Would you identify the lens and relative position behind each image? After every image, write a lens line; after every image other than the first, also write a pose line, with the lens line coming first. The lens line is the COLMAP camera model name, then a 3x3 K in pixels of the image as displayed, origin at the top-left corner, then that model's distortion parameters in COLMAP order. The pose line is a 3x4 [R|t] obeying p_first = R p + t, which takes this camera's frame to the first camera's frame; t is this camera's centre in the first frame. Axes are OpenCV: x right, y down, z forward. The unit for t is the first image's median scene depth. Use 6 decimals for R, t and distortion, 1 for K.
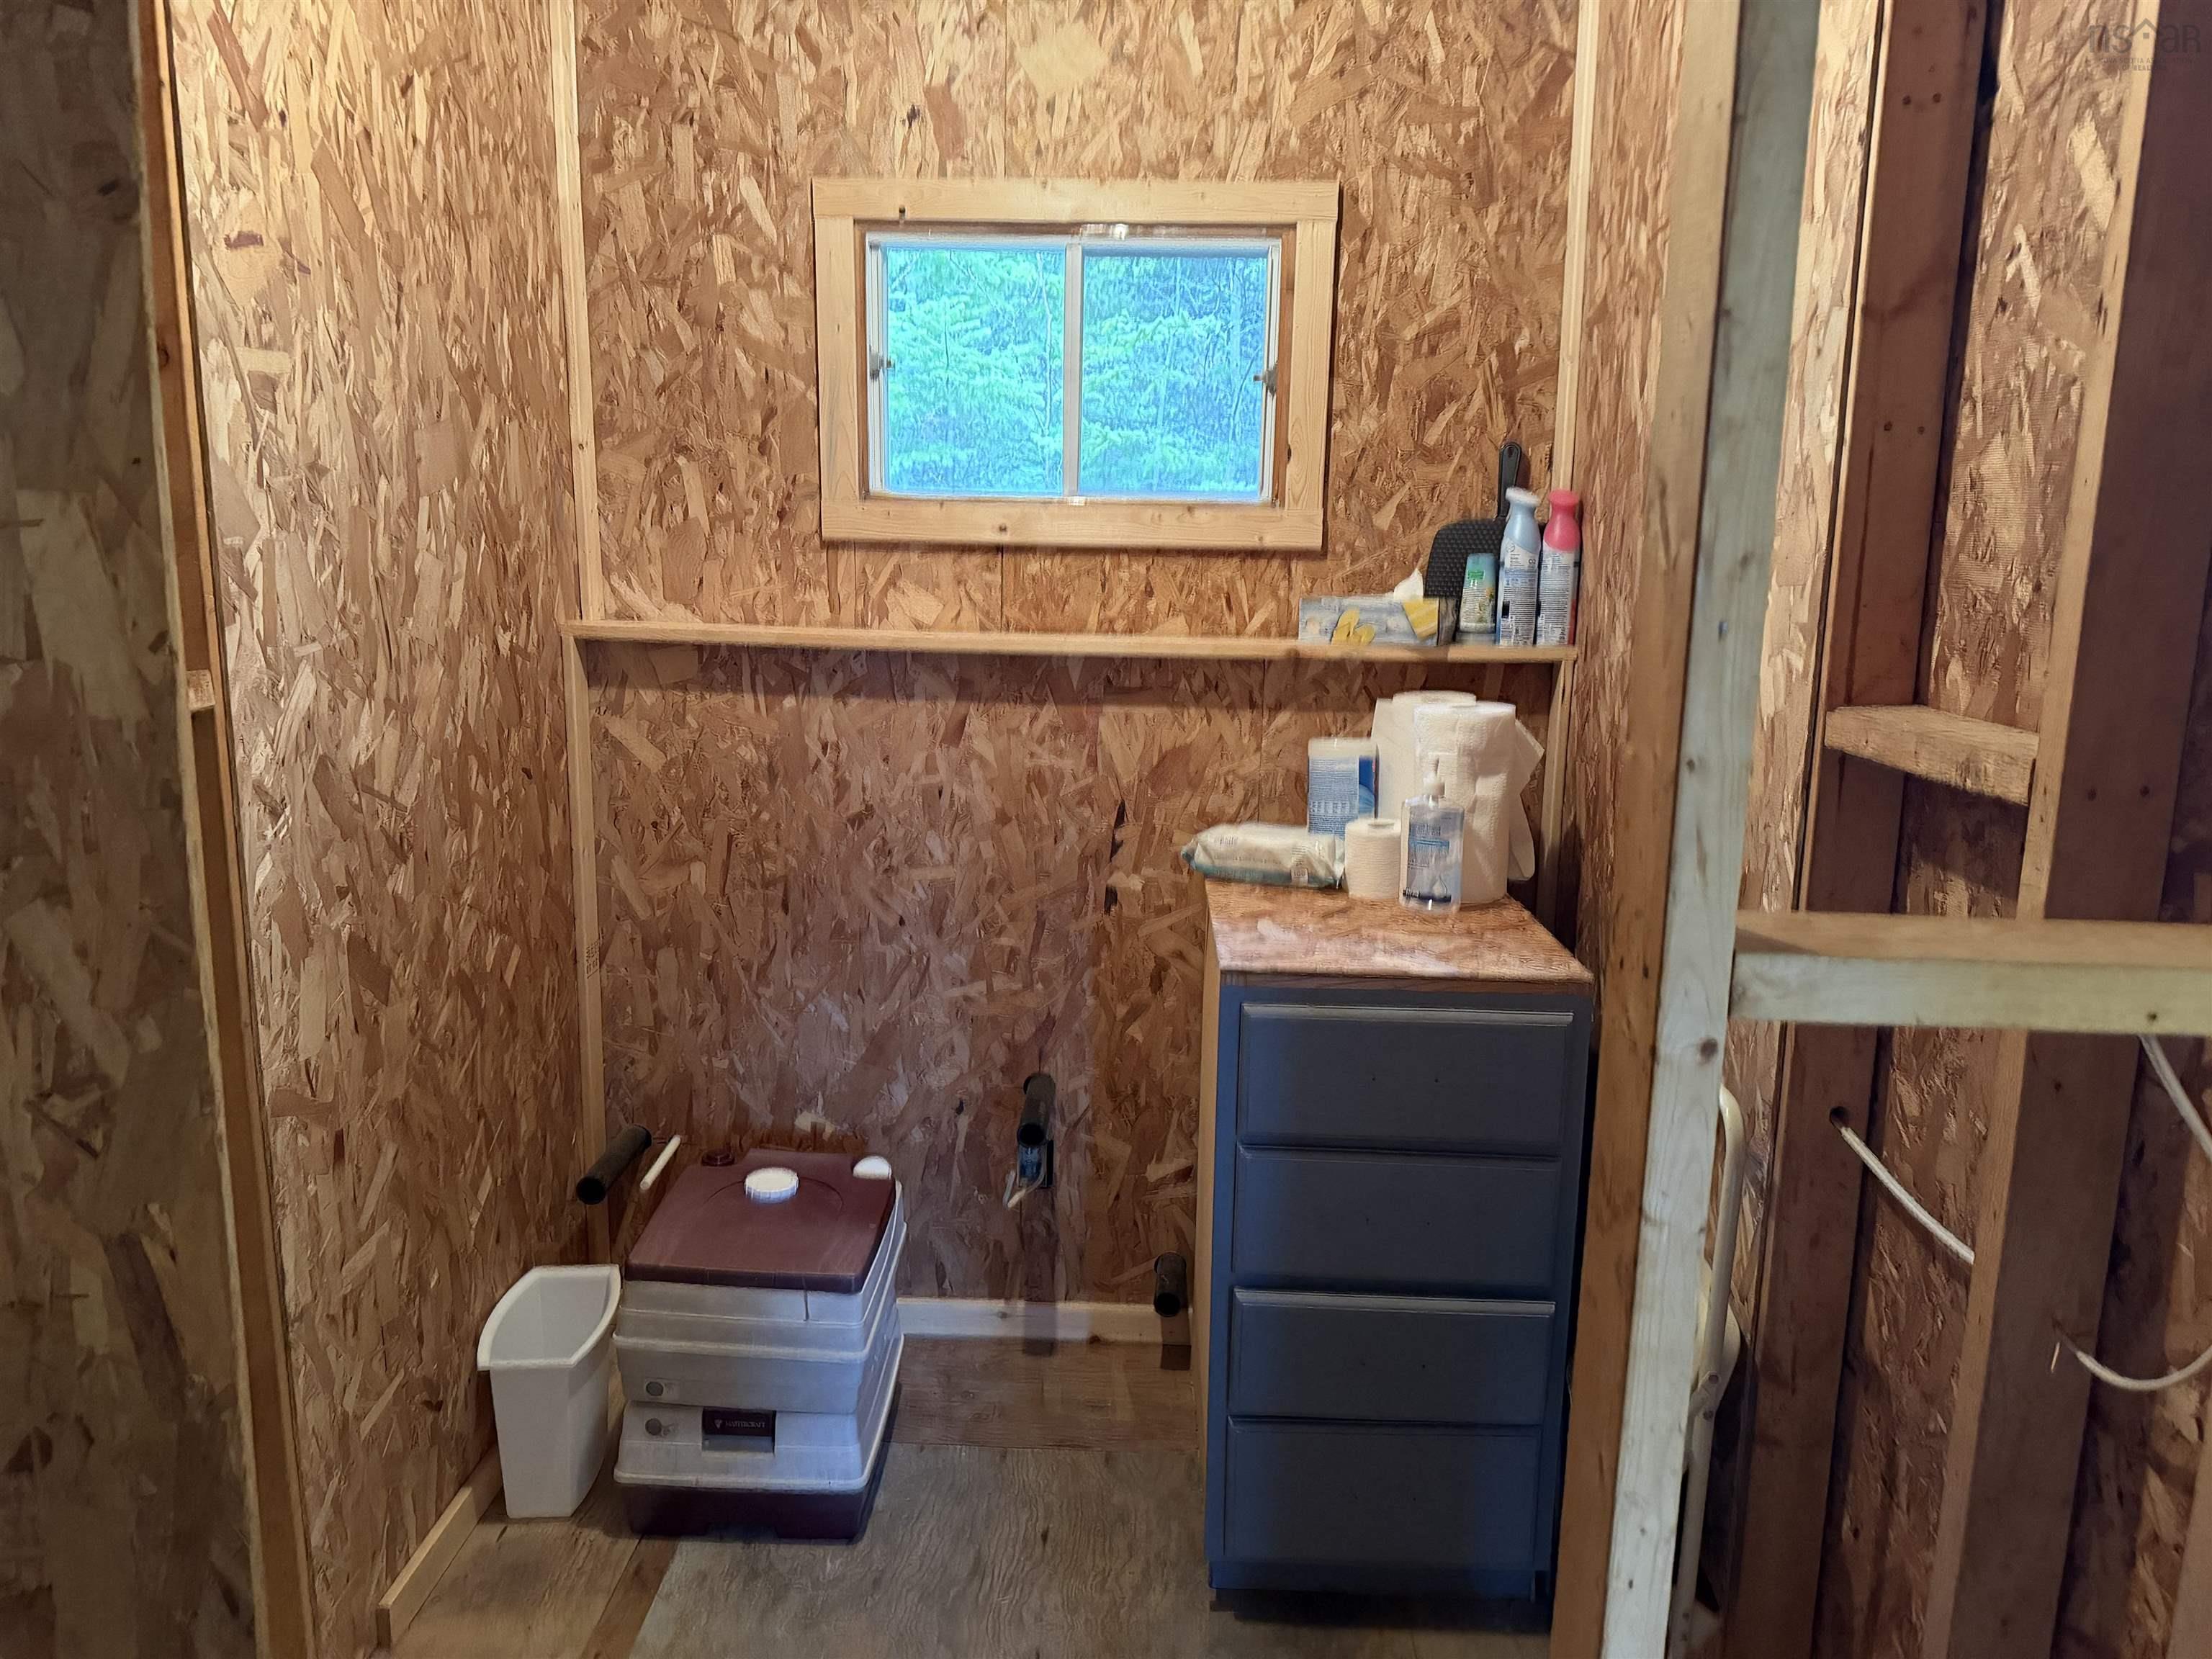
lens RADIAL K [[1563.4, 0, 1118.7], [0, 1563.4, 837.3], [0, 0, 1]] dist [0.042461, -0.041083]
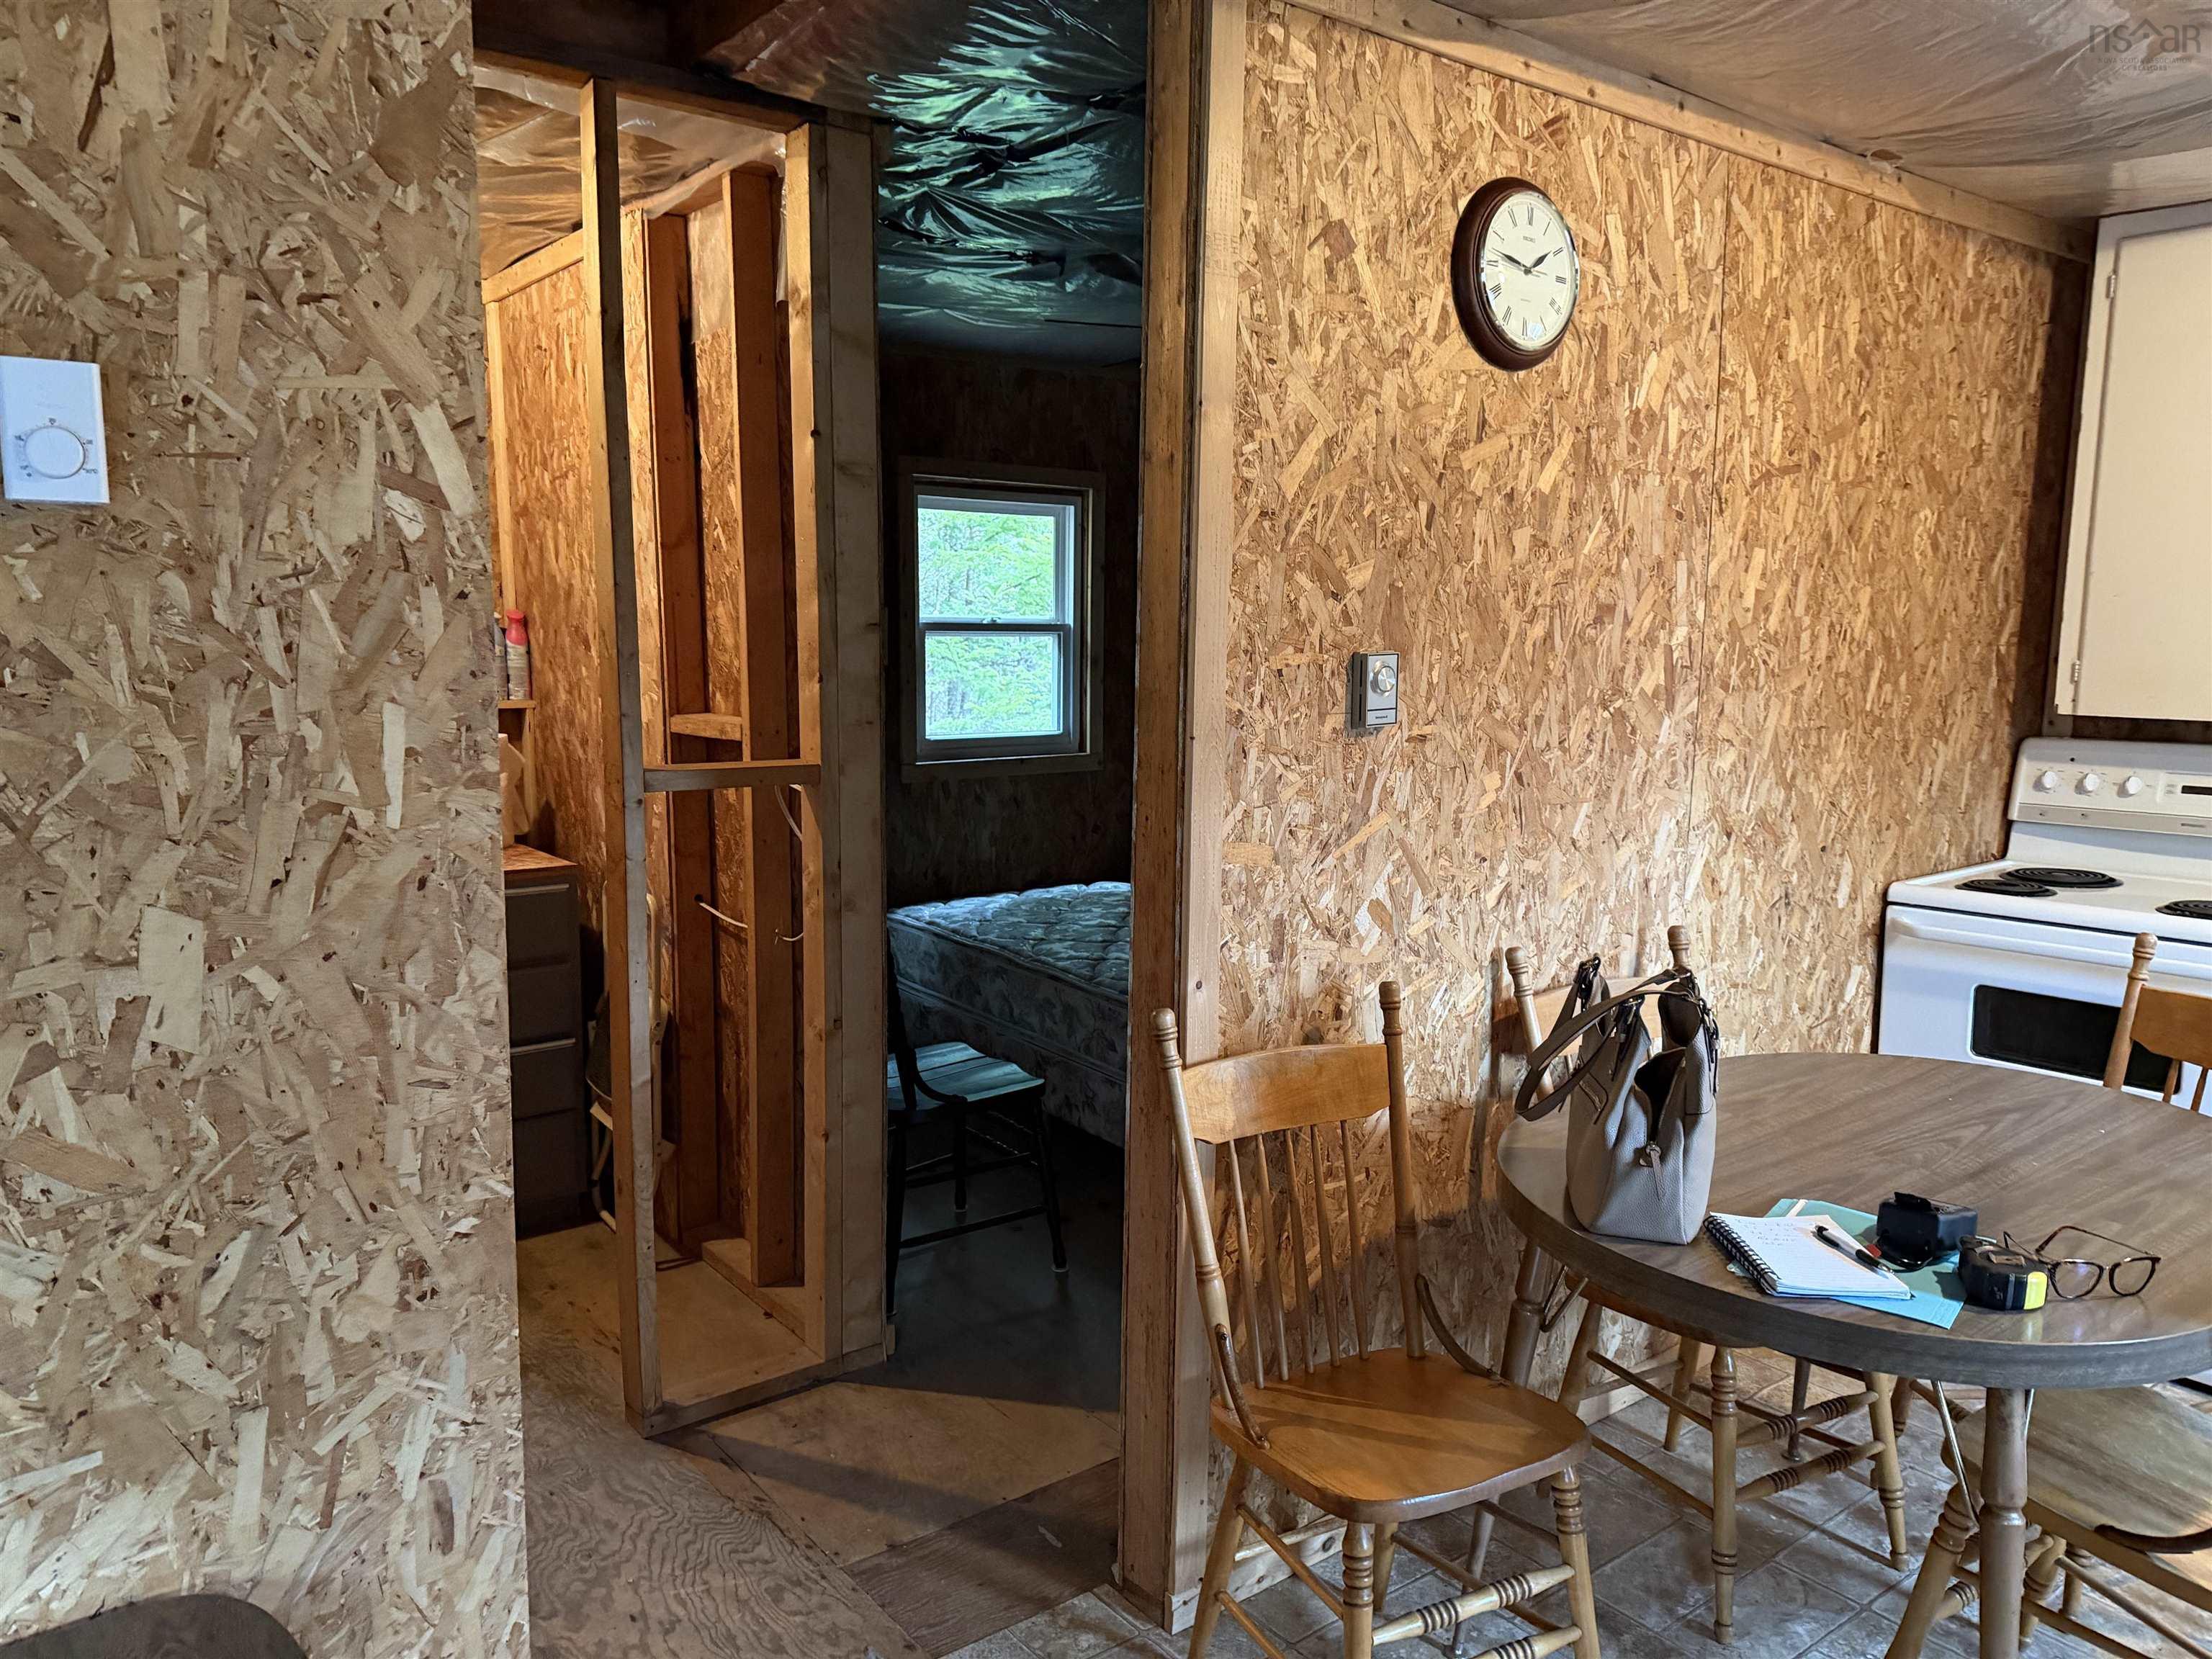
lens RADIAL K [[1563.4, 0, 1102.2], [0, 1563.4, 845.9], [0, 0, 1]] dist [0.042461, -0.041083]
pose [[0.778857, -0.097760, 0.619536, -0.448533], [0.125079, 0.992146, -0.000688, 0.170431], [-0.614603, 0.078027, 0.784968, -1.061266]]
